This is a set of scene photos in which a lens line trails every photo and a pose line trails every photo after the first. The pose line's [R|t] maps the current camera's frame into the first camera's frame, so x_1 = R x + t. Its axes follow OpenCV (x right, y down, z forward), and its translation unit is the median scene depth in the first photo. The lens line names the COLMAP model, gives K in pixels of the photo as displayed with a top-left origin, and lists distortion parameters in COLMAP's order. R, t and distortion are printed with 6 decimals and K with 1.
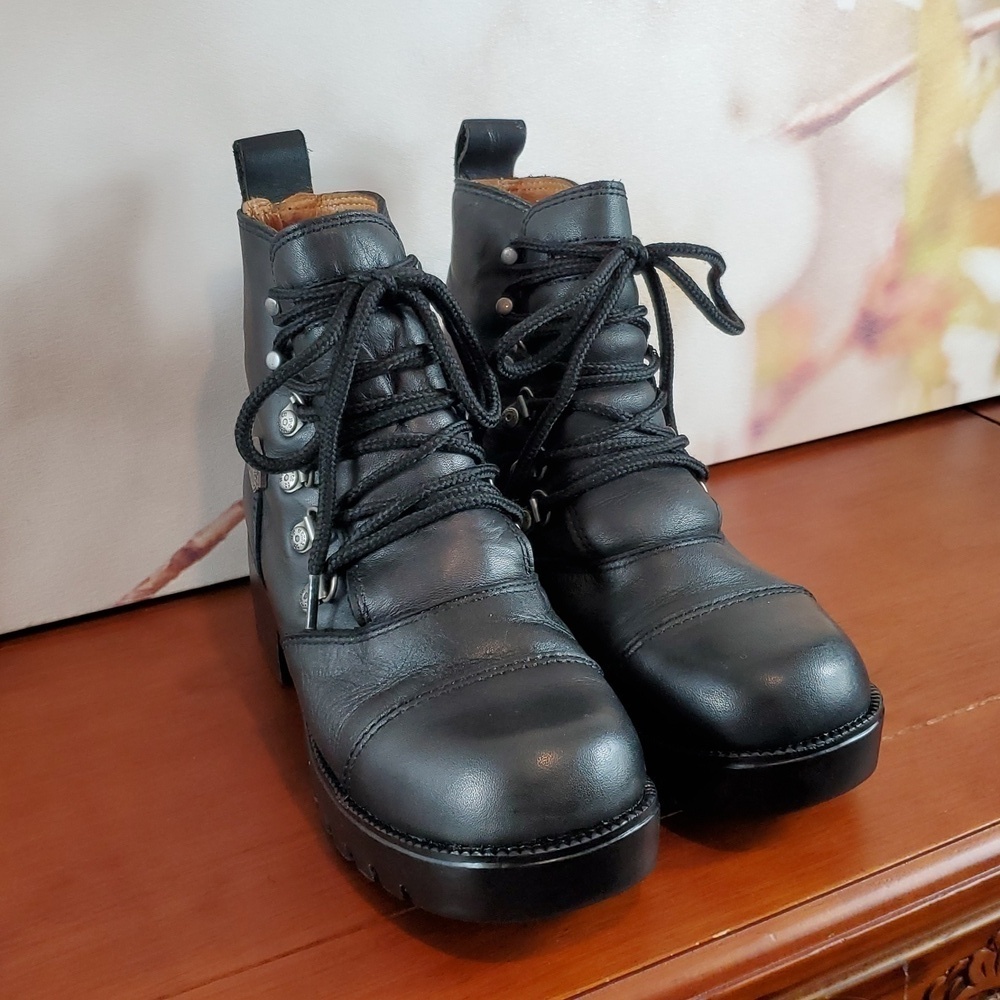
lens RADIAL K [[1460.2, 0, 524.1], [0, 1460.2, 453.4], [0, 0, 1]] dist [0.019358, -0.067816]
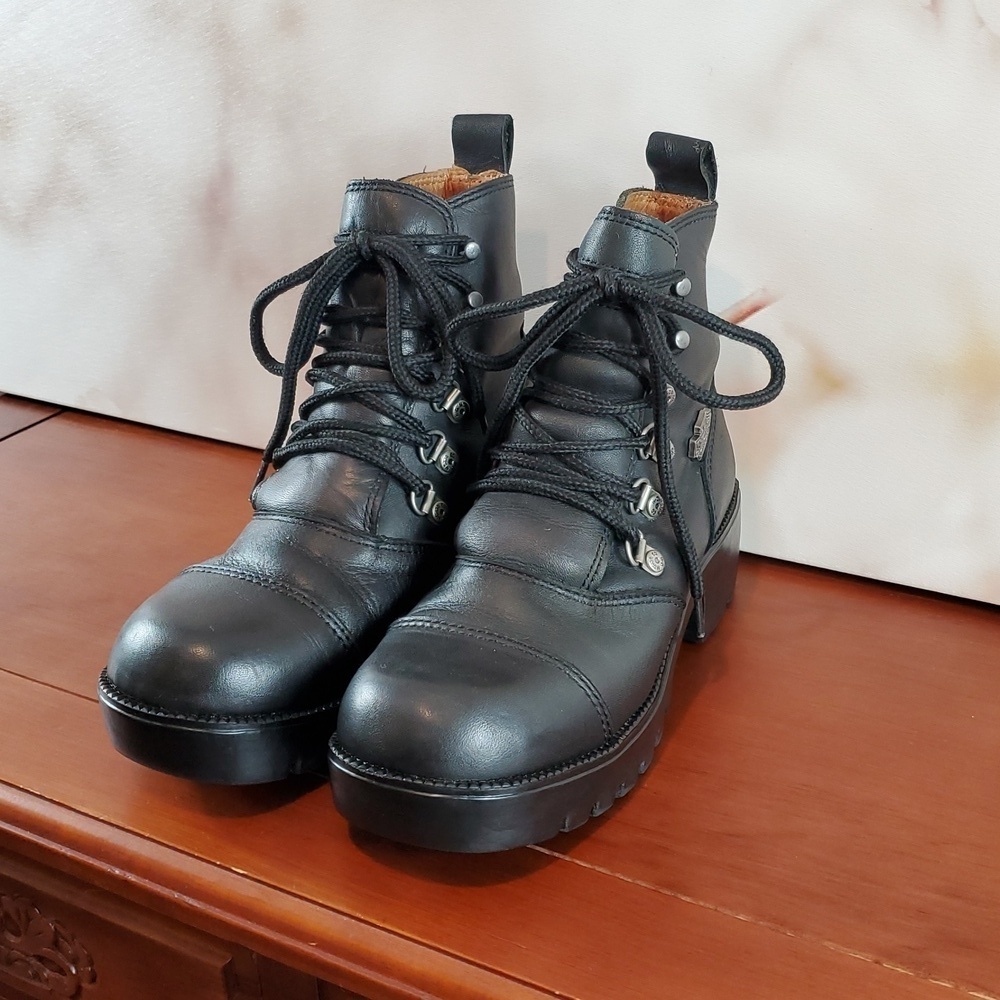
lens RADIAL K [[1421.1, 0, 527.7], [0, 1421.1, 483.5], [0, 0, 1]] dist [-0.005938, 0.005746]
pose [[0.537240, 0.339009, -0.772299, 0.851888], [-0.311148, 0.930742, 0.192113, -0.186365], [0.783939, 0.137089, 0.605513, 0.424582]]
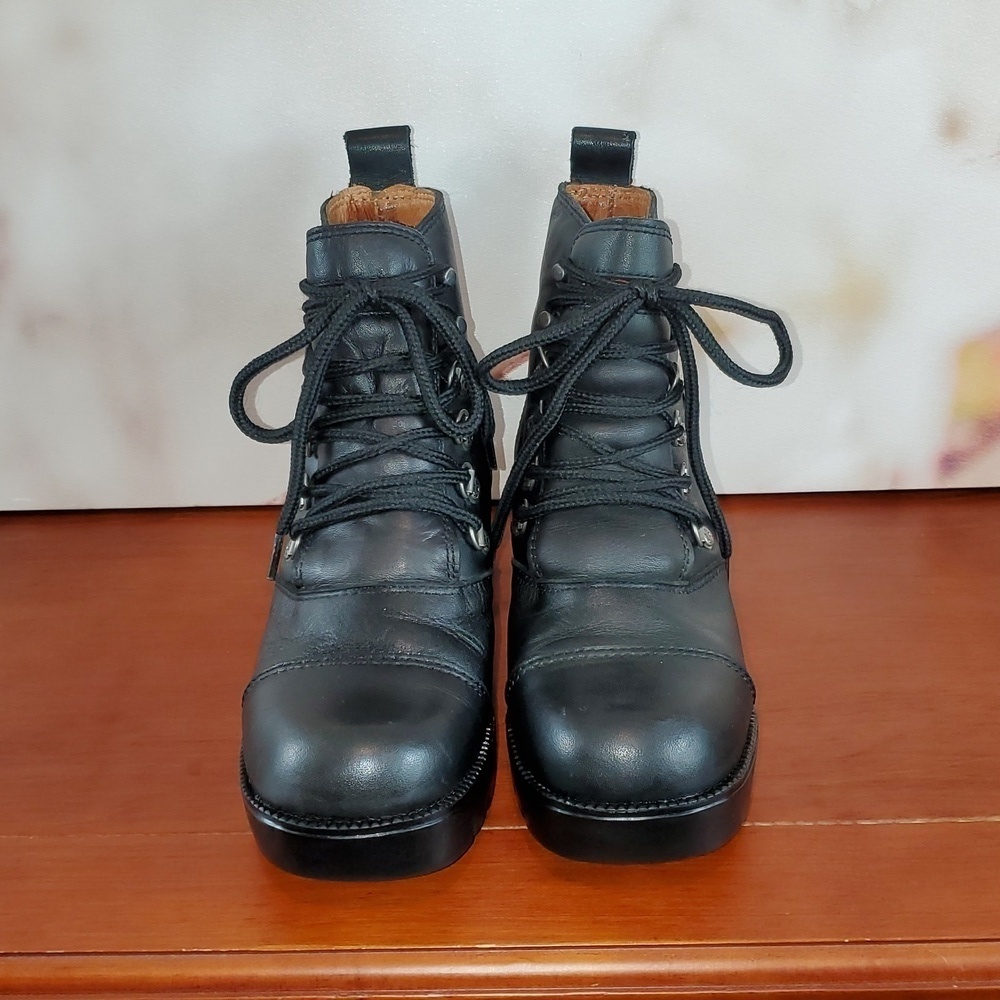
lens RADIAL K [[1414.9, 0, 500.0], [0, 1414.9, 500.0], [0, 0, 1]] dist [0.102223, -0.394710]
pose [[0.870676, 0.227831, -0.435909, 0.465986], [-0.164547, 0.970107, 0.178371, -0.163531], [0.463516, -0.083576, 0.882138, 0.081689]]
